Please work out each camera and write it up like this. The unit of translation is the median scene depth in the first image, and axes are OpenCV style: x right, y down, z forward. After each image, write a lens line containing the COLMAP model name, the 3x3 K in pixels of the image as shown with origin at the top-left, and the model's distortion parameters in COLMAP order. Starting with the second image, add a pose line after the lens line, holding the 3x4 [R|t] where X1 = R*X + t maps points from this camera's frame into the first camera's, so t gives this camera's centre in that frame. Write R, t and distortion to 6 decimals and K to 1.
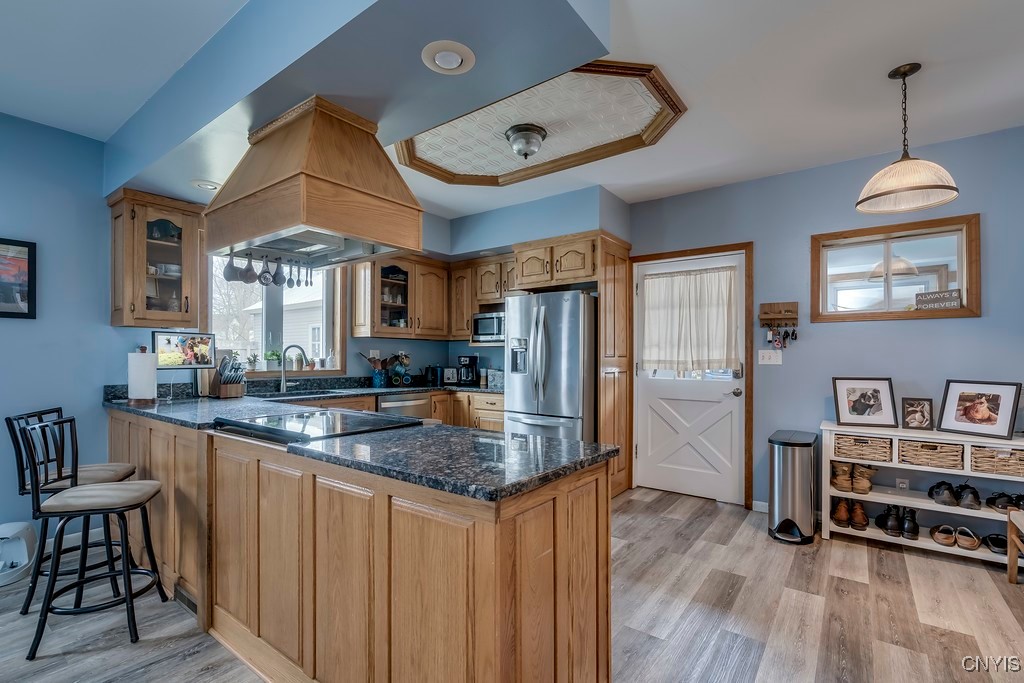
lens RADIAL K [[467.0, 0, 506.9], [0, 467.0, 352.3], [0, 0, 1]] dist [0.002047, 0.001286]
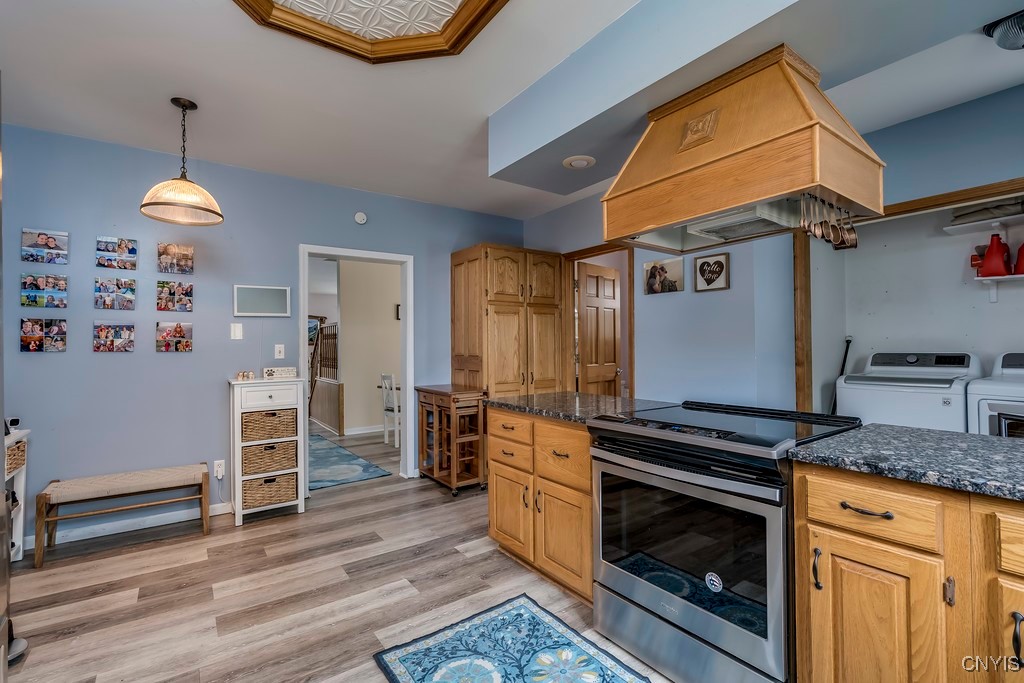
lens RADIAL K [[462.3, 0, 512.6], [0, 462.3, 345.0], [0, 0, 1]] dist [-0.001499, 0.004260]
pose [[-0.957301, 0.007288, 0.289000, -0.253576], [0.003877, 0.999916, -0.012375, 0.014660], [-0.289066, -0.010727, -0.957249, 1.834670]]
